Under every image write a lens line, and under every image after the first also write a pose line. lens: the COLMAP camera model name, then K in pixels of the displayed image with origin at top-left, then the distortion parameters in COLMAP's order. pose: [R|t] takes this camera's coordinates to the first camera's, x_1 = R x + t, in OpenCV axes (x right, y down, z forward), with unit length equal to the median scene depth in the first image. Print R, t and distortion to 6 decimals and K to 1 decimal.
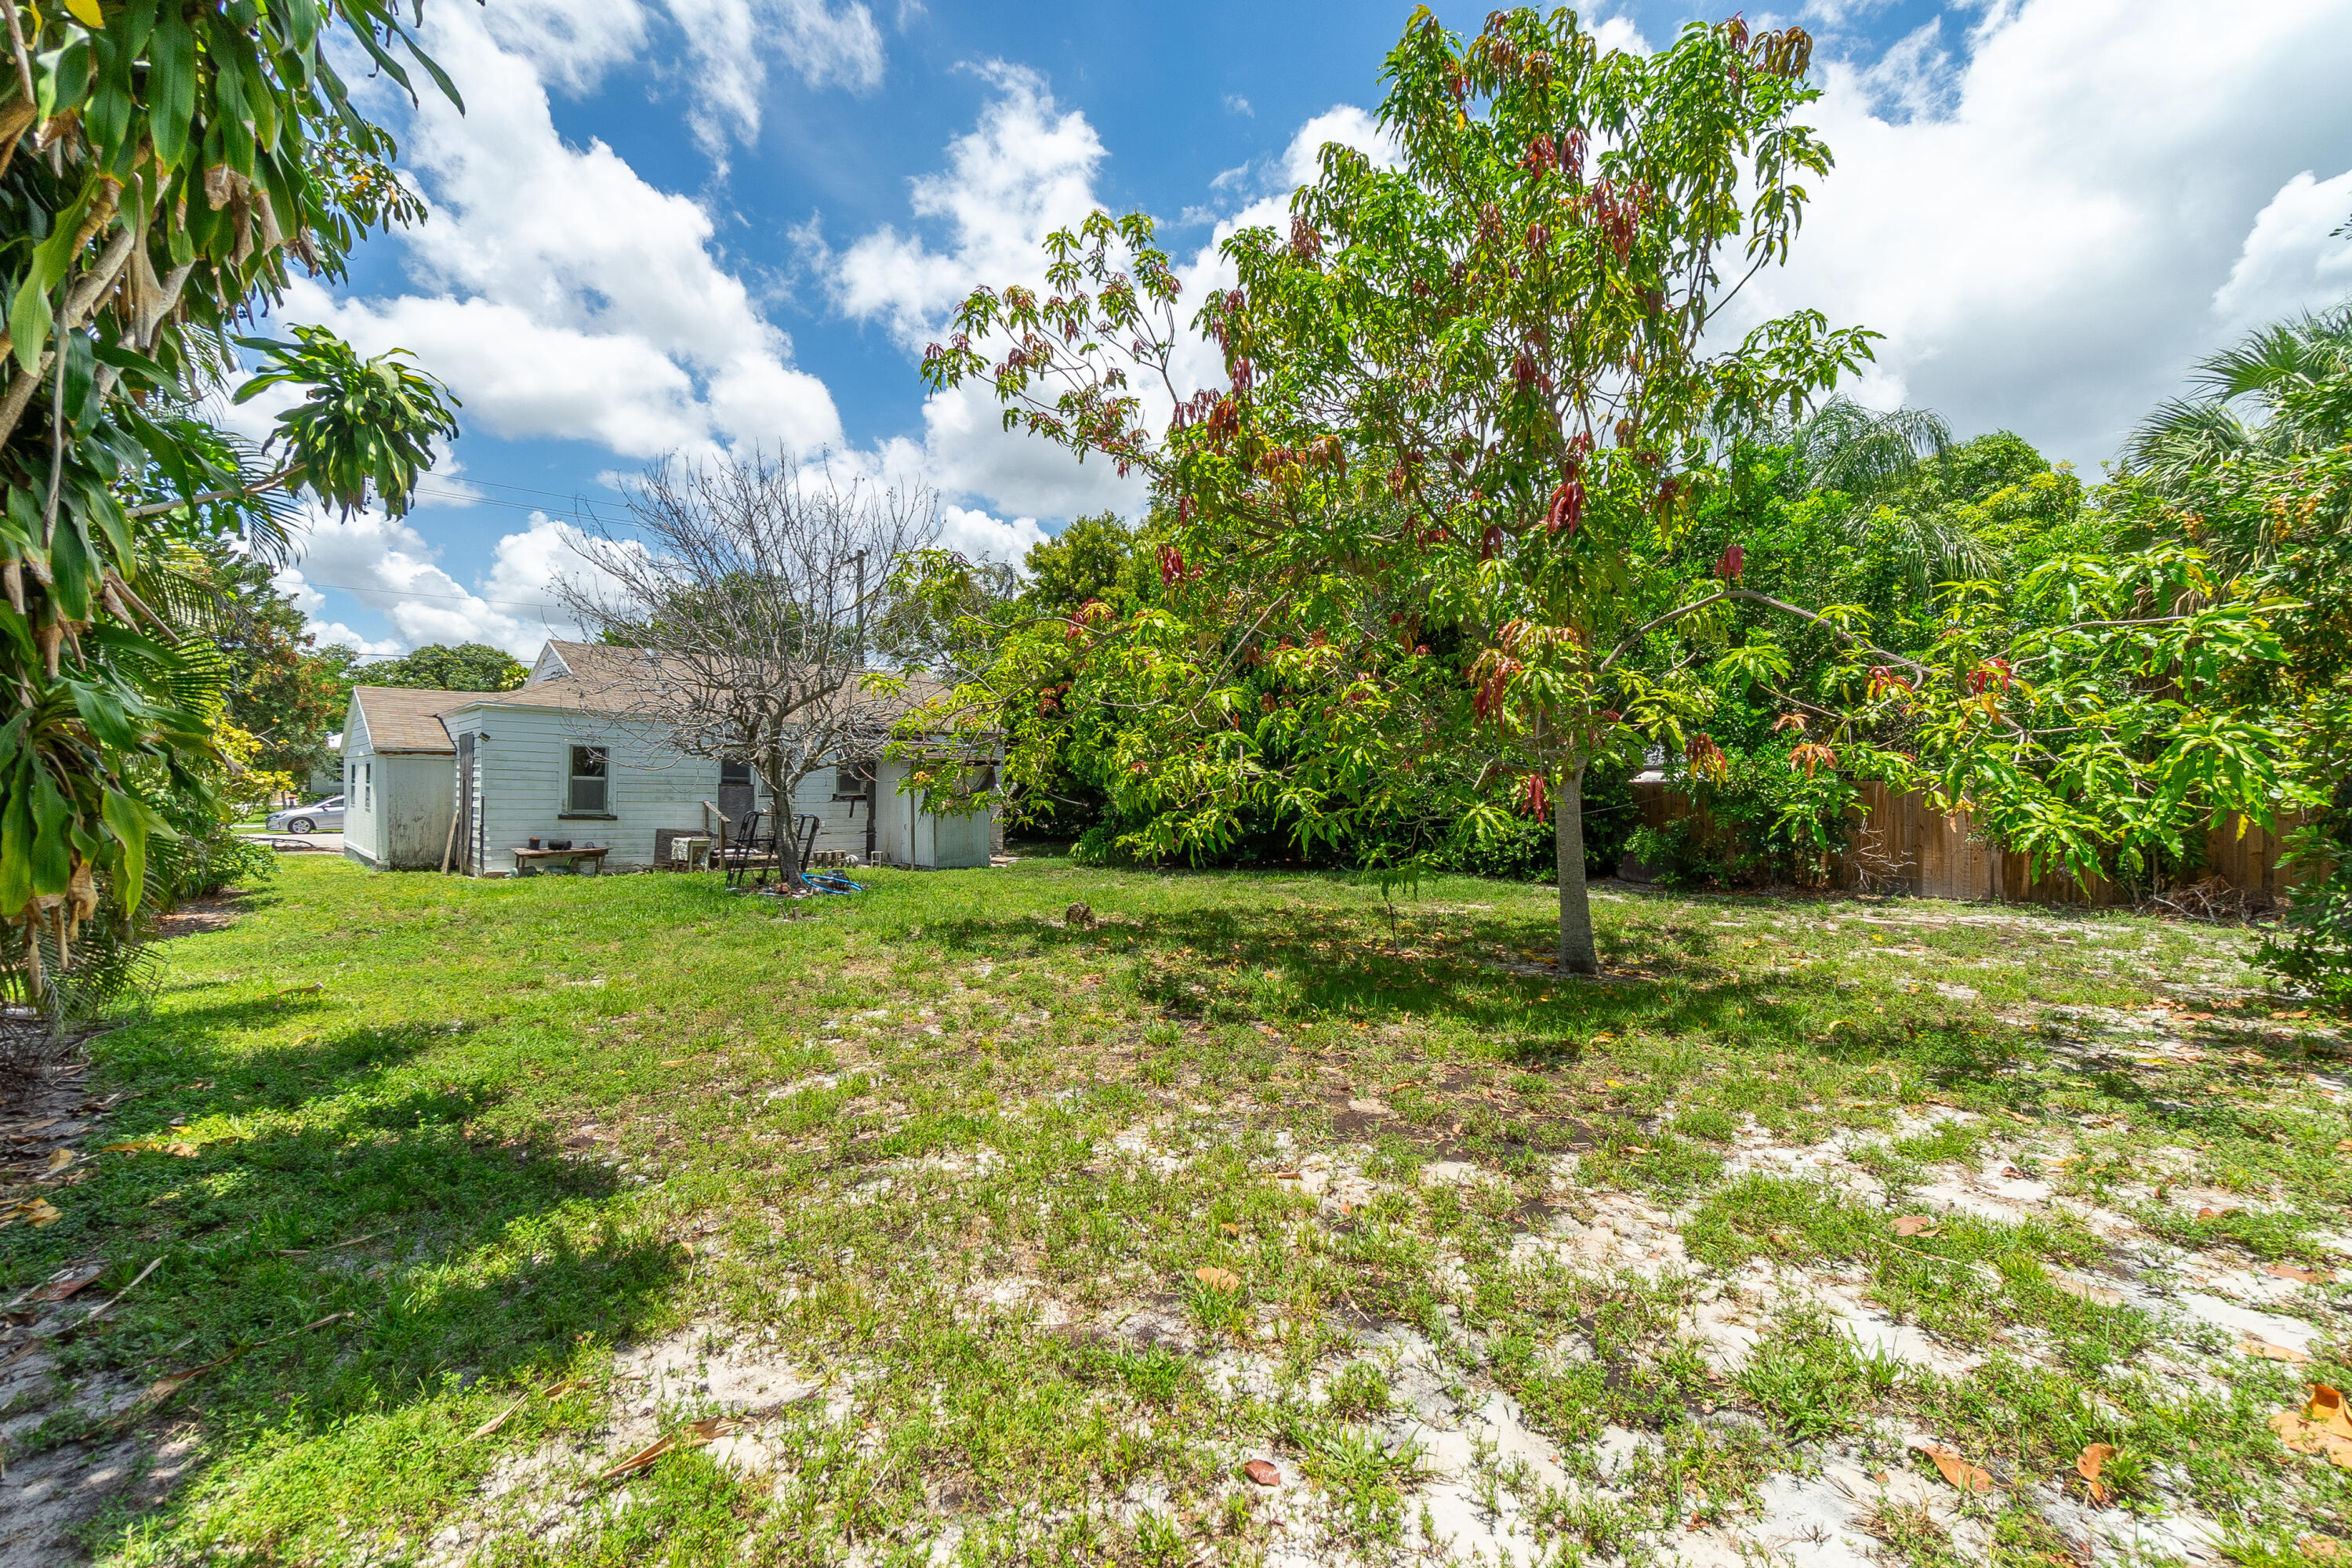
lens RADIAL K [[1014.5, 0, 1187.8], [0, 1014.5, 788.6], [0, 0, 1]] dist [0.002147, 0.000146]
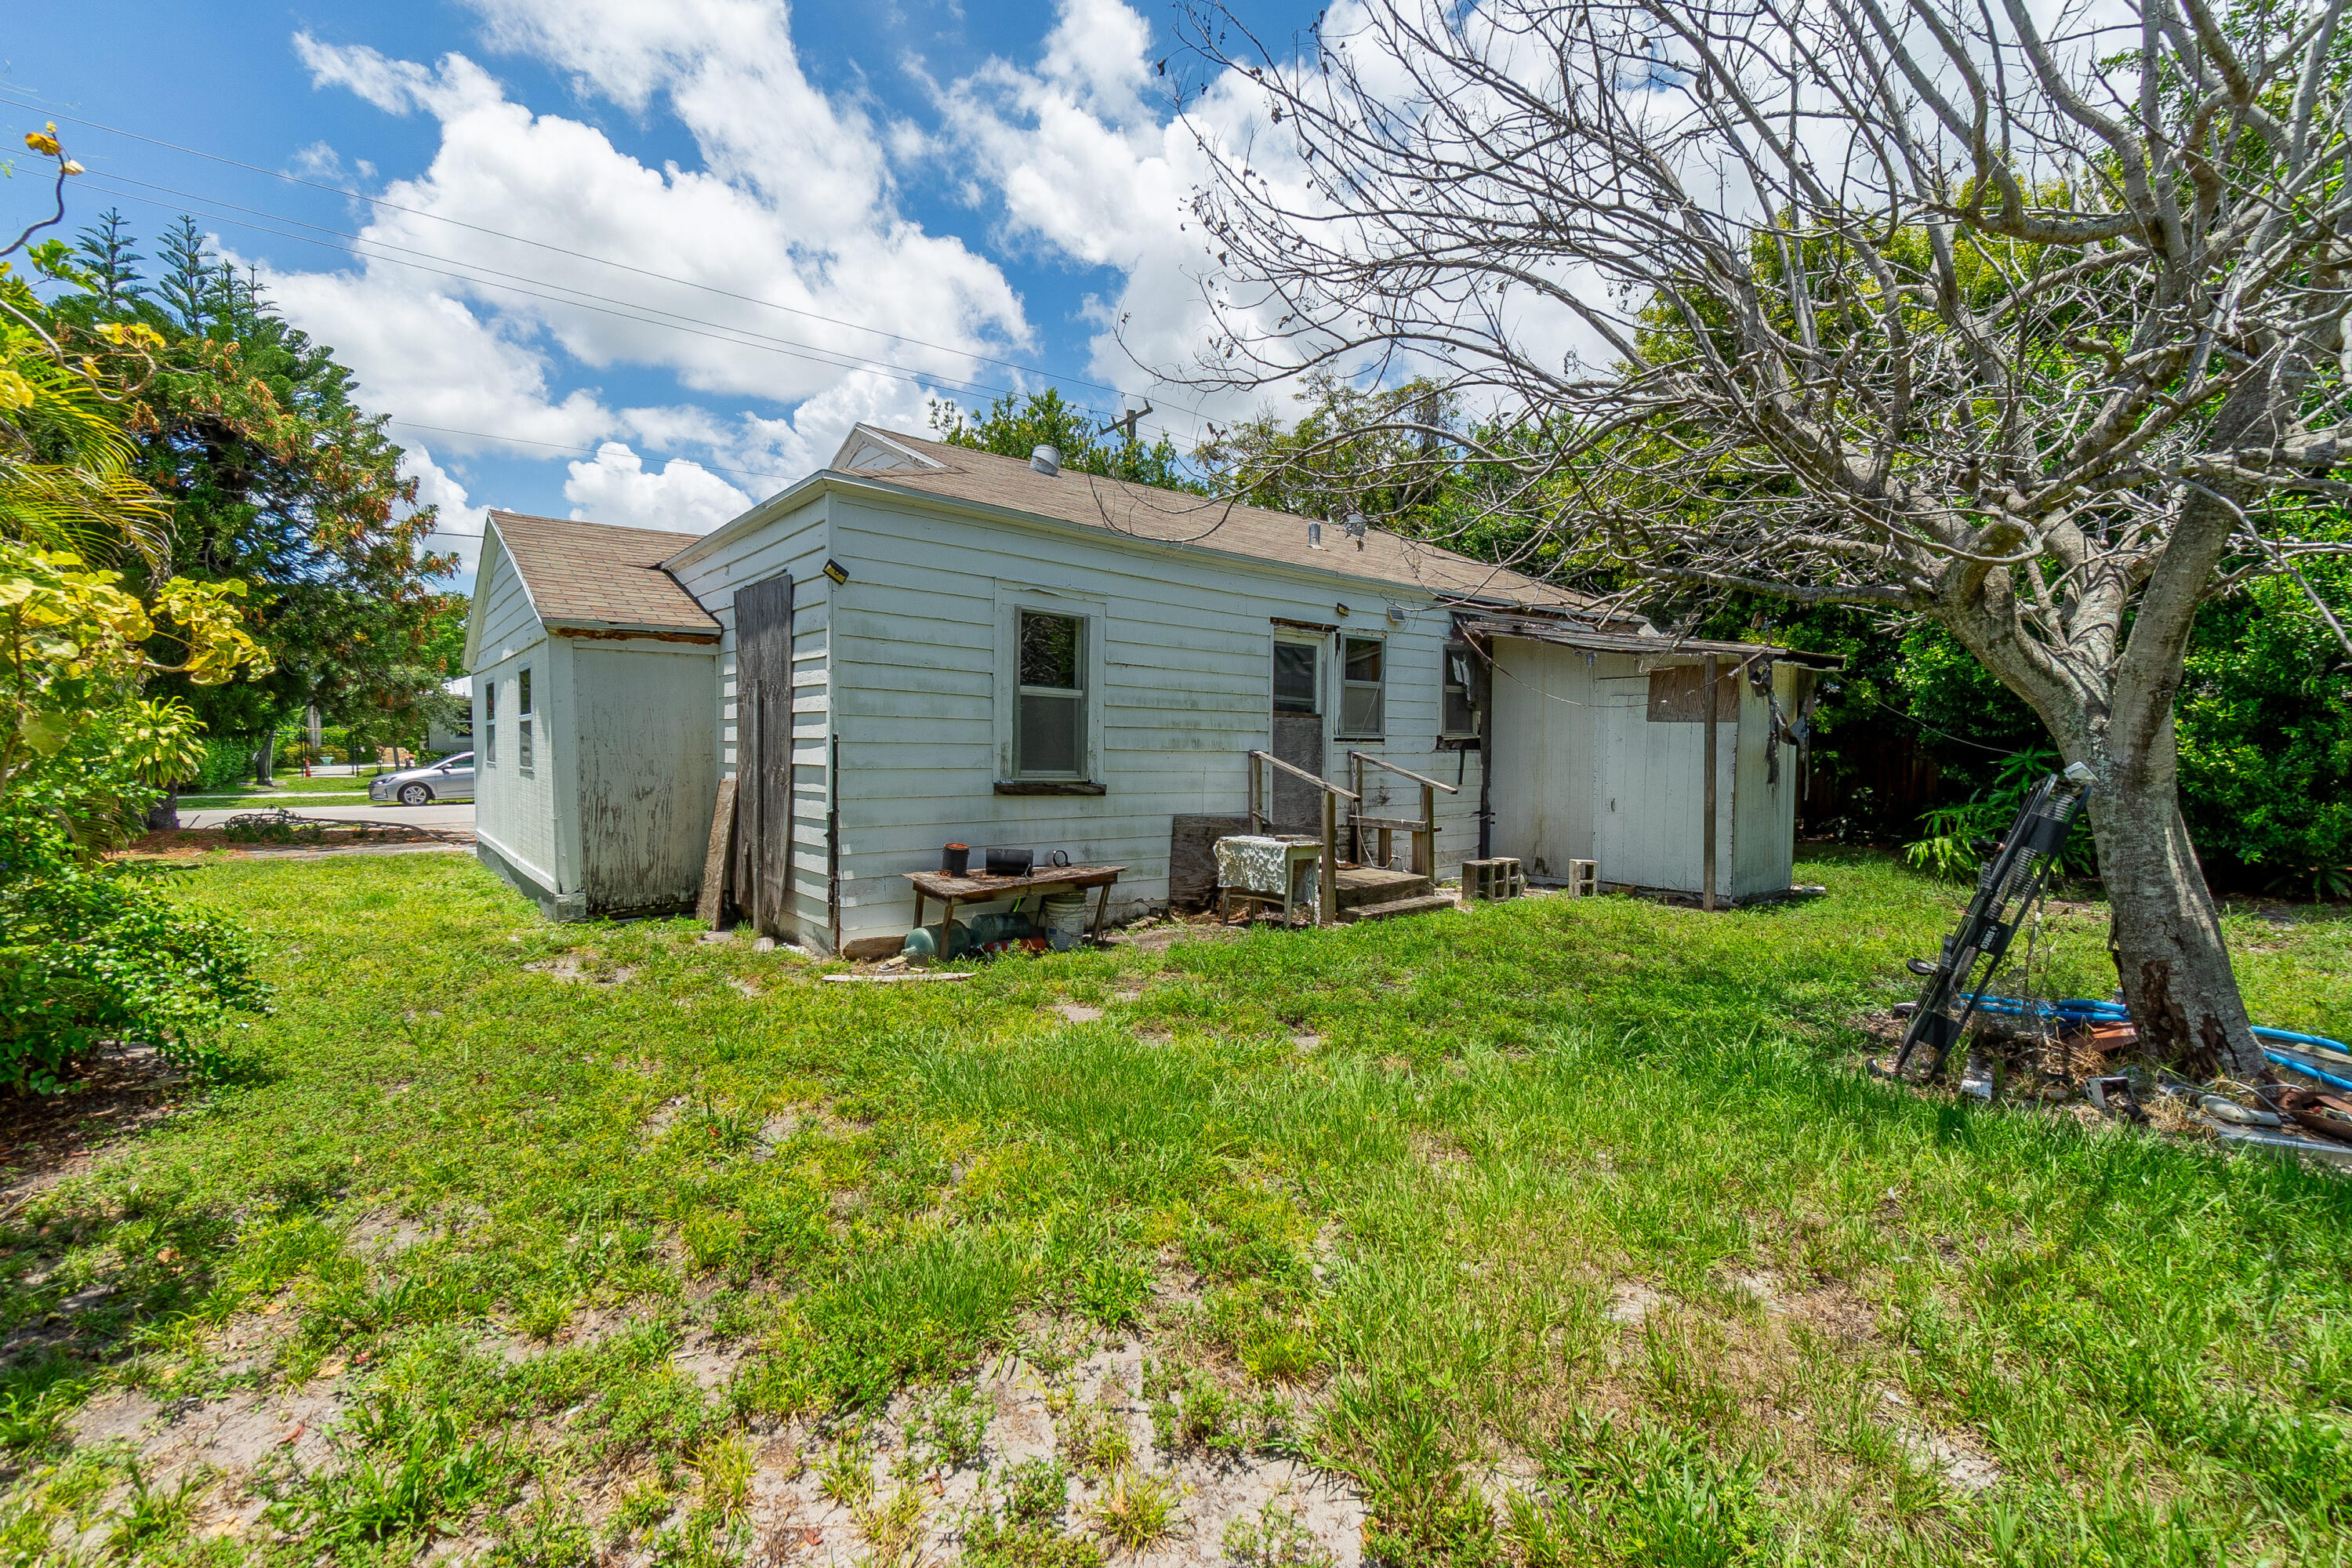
lens RADIAL K [[1014.5, 0, 1164.4], [0, 1014.5, 779.7], [0, 0, 1]] dist [0.002147, 0.000146]
pose [[0.995950, -0.003088, -0.089850, -0.508075], [0.005964, 0.999478, 0.031761, 0.012041], [0.089705, -0.032168, 0.995449, 0.603710]]
